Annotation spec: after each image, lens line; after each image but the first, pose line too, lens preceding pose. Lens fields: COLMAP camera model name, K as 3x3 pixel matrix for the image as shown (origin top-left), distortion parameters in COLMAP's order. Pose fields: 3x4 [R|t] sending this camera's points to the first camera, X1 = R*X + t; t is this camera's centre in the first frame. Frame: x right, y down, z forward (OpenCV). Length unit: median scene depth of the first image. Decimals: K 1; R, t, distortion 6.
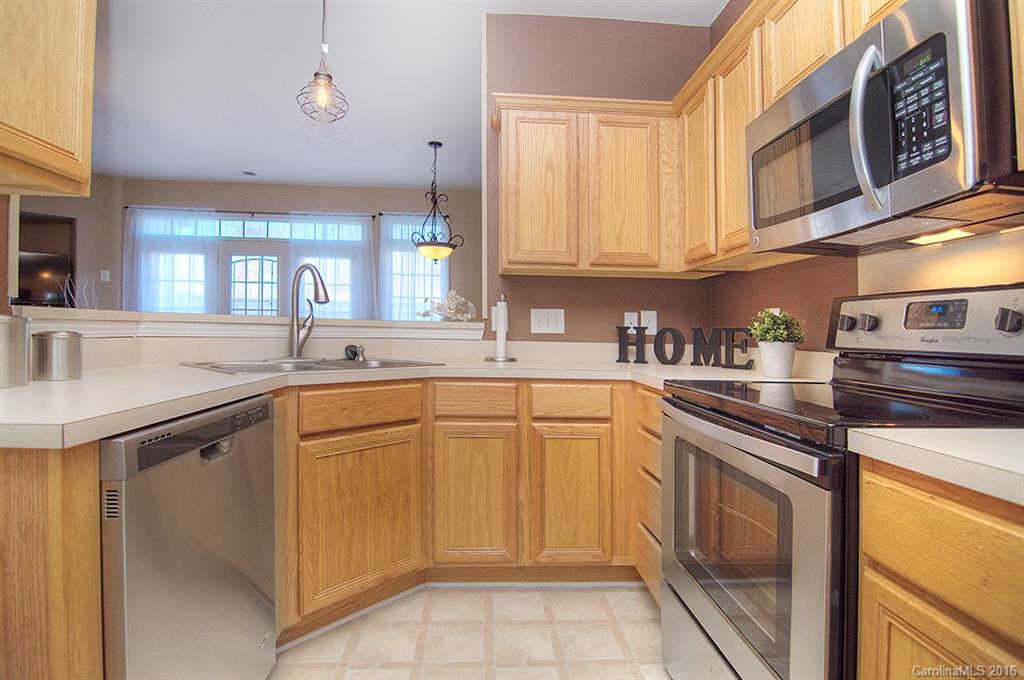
lens RADIAL K [[489.7, 0, 513.1], [0, 489.7, 337.6], [0, 0, 1]] dist [-0.026173, -0.004688]
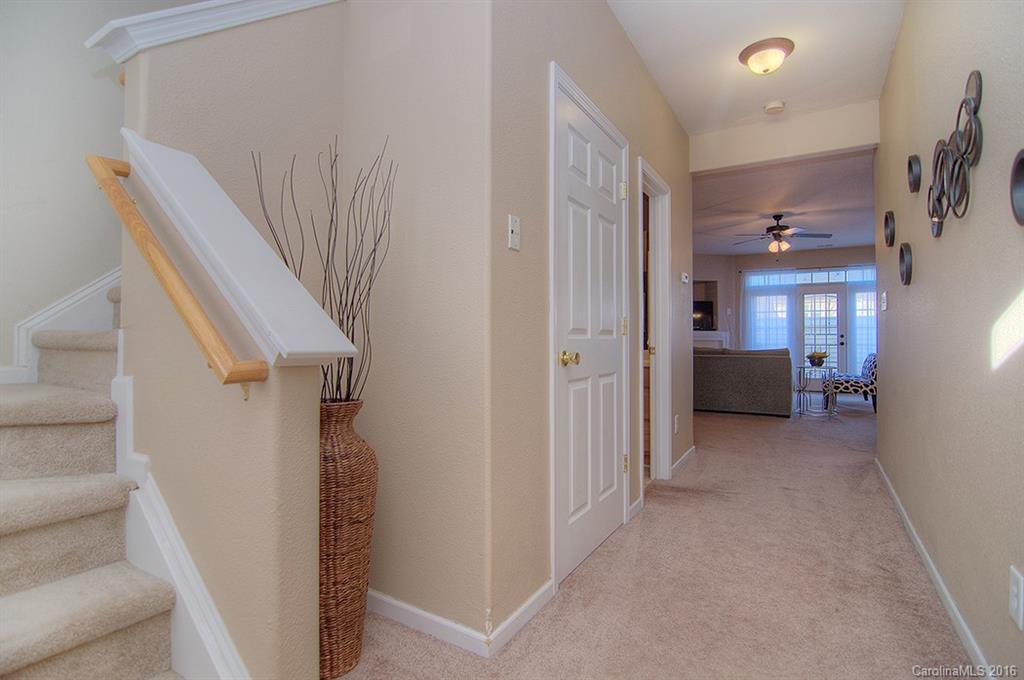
lens RADIAL K [[489.7, 0, 513.9], [0, 489.7, 337.5], [0, 0, 1]] dist [-0.026173, -0.004688]
pose [[0.820232, -0.020830, -0.571652, -0.454344], [0.016876, 0.999783, -0.012215, -0.020868], [0.571782, 0.000372, 0.820406, -0.914735]]
